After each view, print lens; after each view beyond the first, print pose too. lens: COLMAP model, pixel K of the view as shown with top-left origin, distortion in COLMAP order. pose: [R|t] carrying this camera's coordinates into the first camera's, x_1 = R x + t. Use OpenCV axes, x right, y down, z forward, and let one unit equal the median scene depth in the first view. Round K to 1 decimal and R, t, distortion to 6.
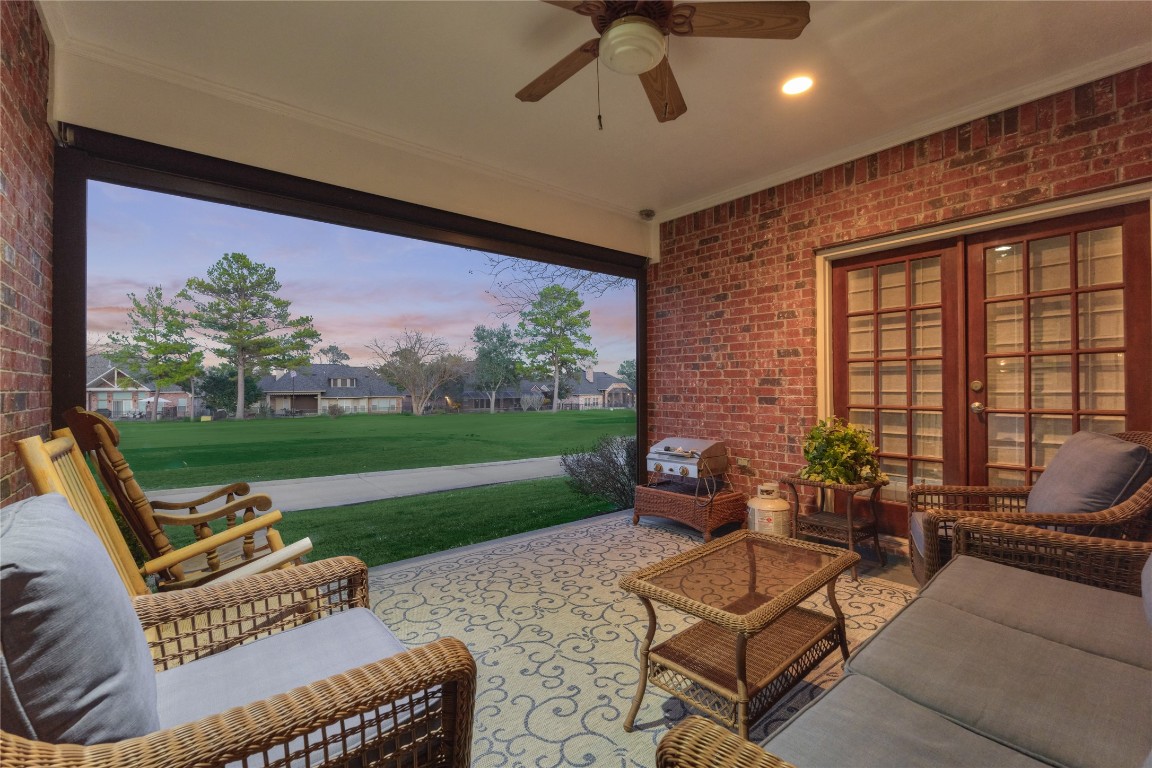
lens RADIAL K [[494.5, 0, 577.4], [0, 494.5, 383.4], [0, 0, 1]] dist [-0.000430, 0.000006]
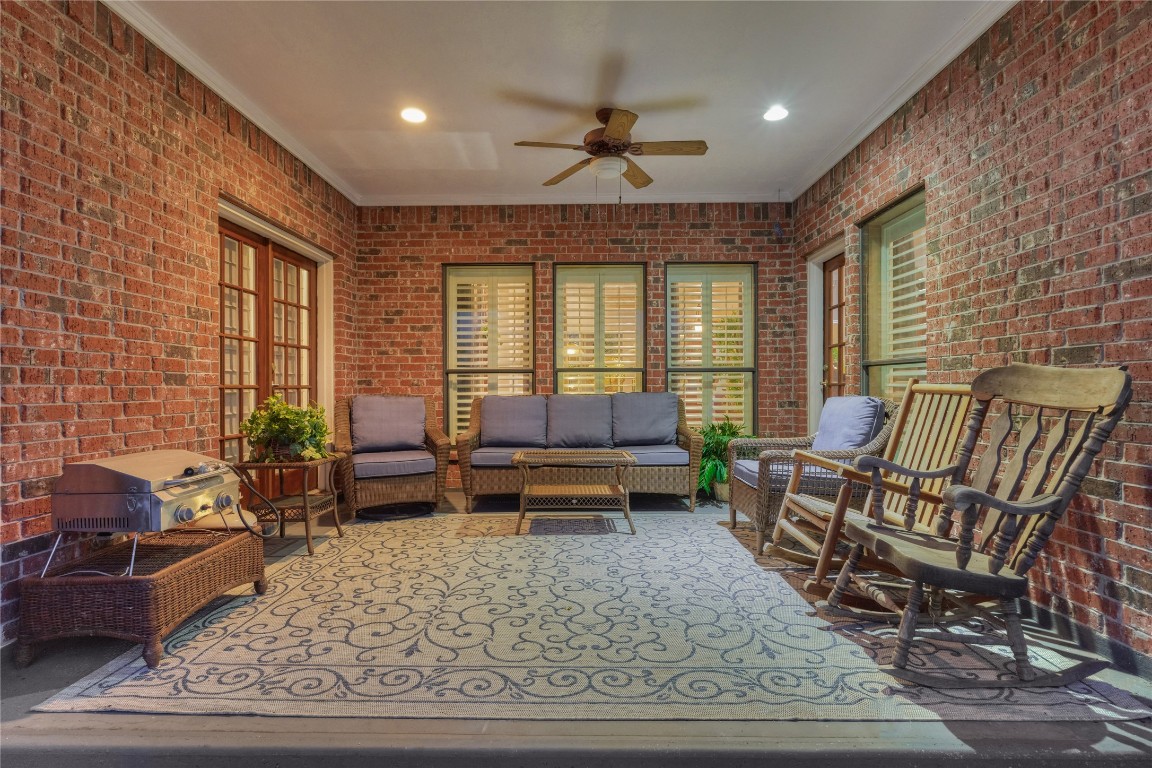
lens RADIAL K [[555.0, 0, 576.6], [0, 555.0, 386.9], [0, 0, 1]] dist [-0.006567, 0.001919]
pose [[-0.752891, 0.006857, 0.658109, -0.522496], [0.001941, 0.999965, -0.008197, 0.053246], [-0.658142, -0.004894, -0.752878, 1.234522]]
